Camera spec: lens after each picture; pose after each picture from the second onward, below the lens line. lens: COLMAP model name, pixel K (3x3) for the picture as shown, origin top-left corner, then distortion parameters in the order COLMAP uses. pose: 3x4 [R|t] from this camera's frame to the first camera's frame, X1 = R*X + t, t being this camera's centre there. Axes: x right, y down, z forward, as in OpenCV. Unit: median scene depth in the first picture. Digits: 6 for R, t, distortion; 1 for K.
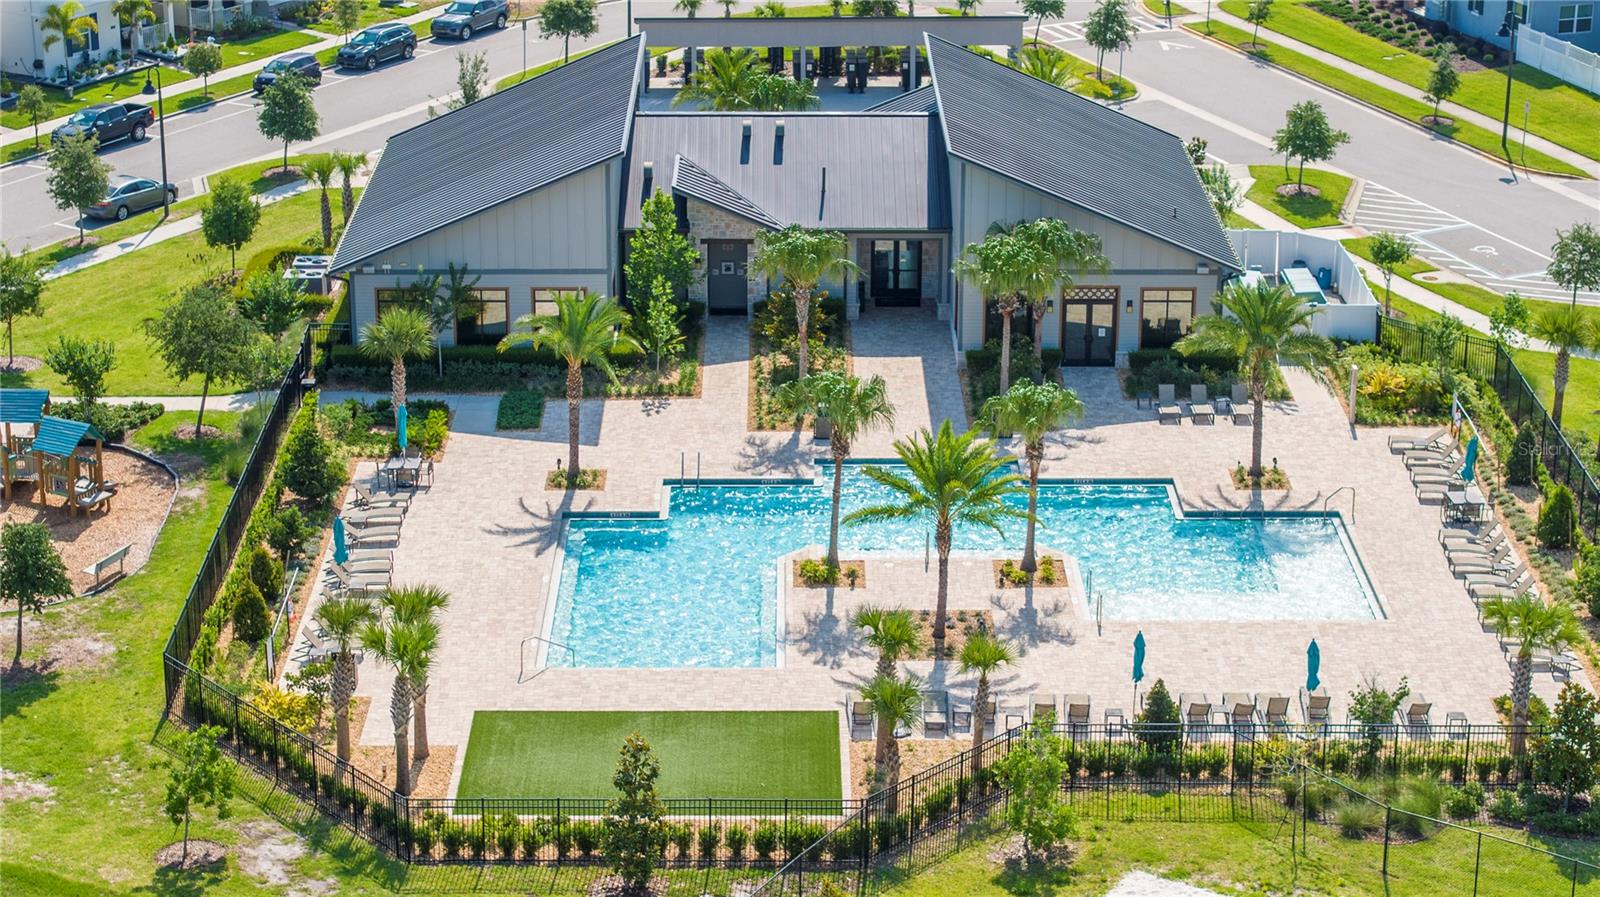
lens RADIAL K [[3165.1, 0, 792.8], [0, 3165.1, 505.8], [0, 0, 1]] dist [-0.173569, 1.087341]
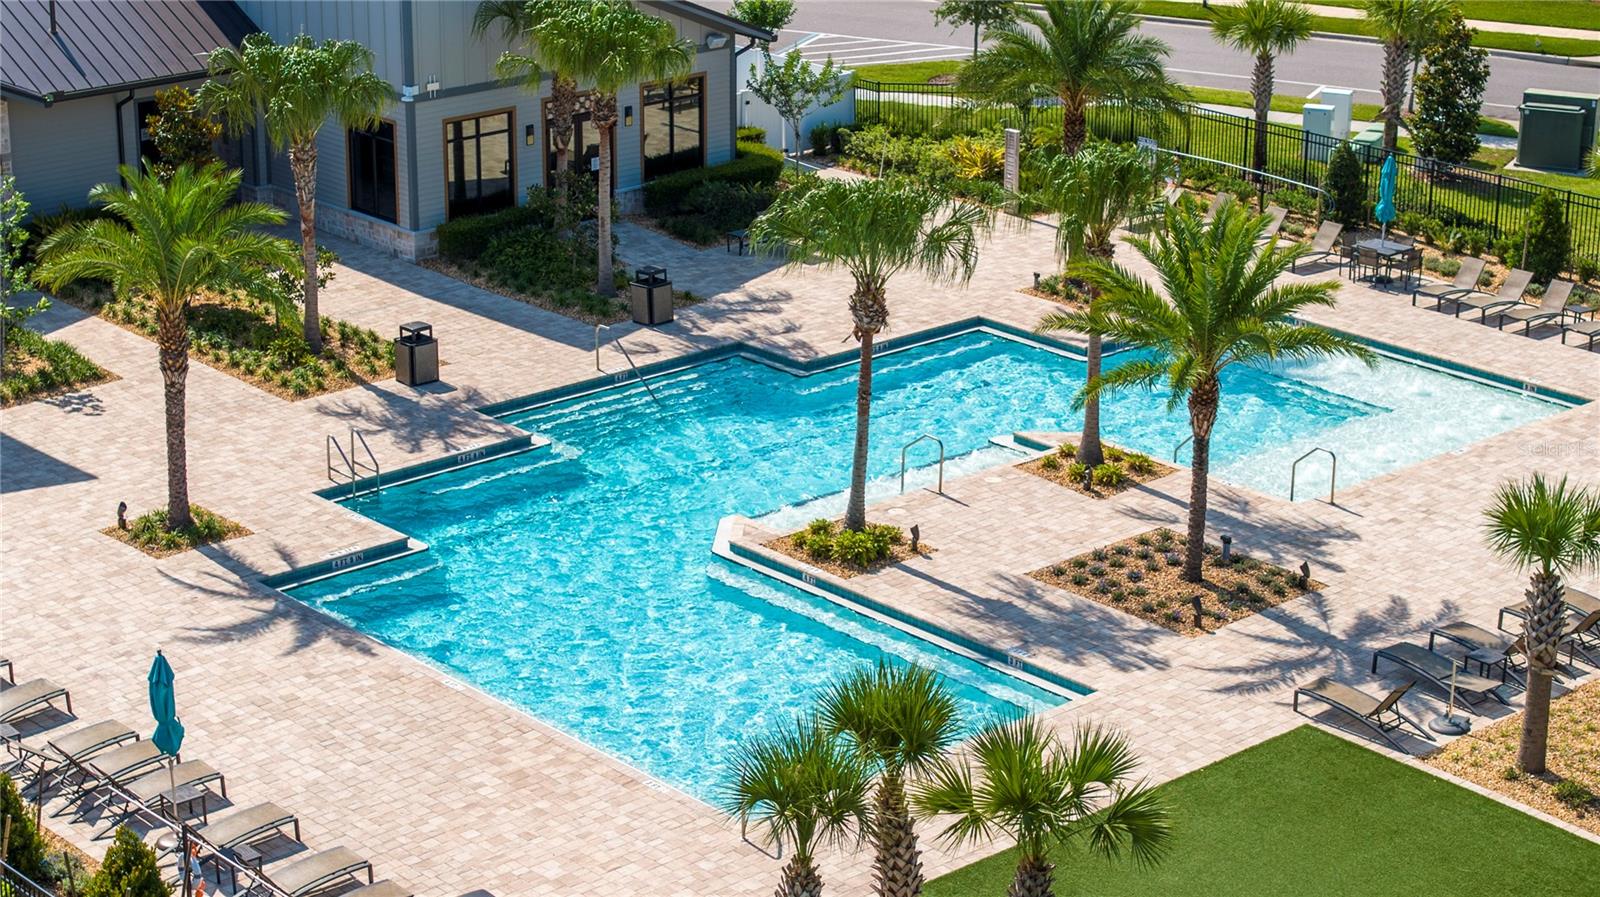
lens RADIAL K [[3165.1, 0, 792.8], [0, 3165.1, 505.8], [0, 0, 1]] dist [-0.173569, 1.087341]
pose [[0.747719, -0.223369, 0.625318, -0.322444], [0.234236, 0.969911, 0.066376, -0.023264], [-0.621329, 0.096841, 0.777542, 0.540706]]
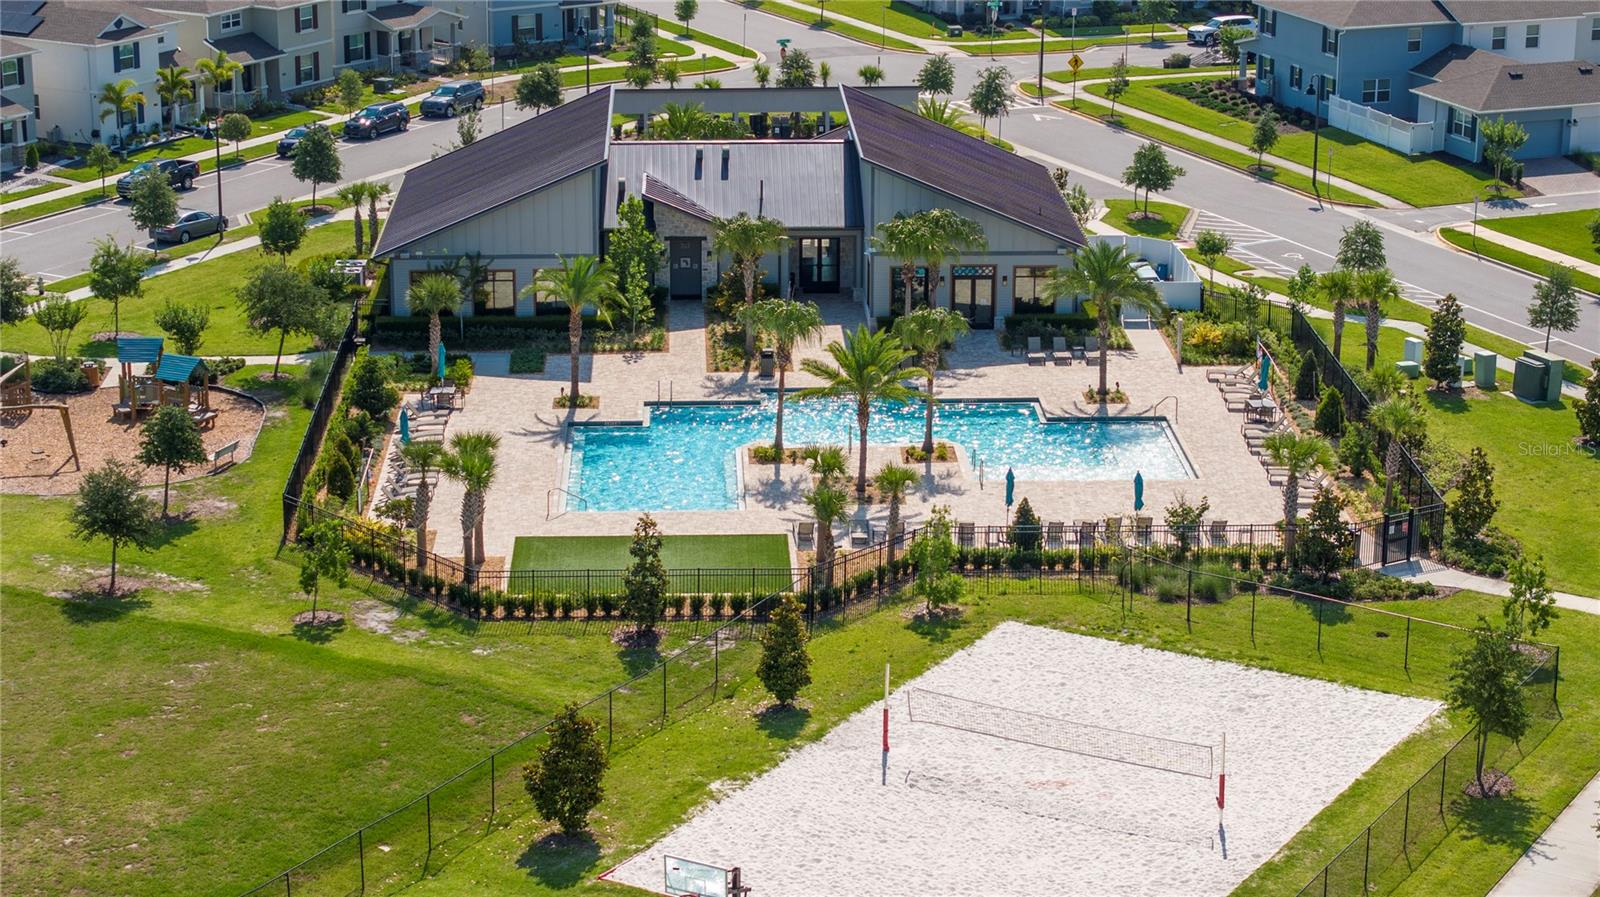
lens RADIAL K [[3165.1, 0, 792.8], [0, 3165.1, 505.8], [0, 0, 1]] dist [-0.173569, 1.087341]
pose [[0.999464, -0.009877, 0.031201, -0.021329], [0.011711, 0.998181, -0.059135, 0.112910], [-0.030560, 0.059469, 0.997762, -0.290229]]
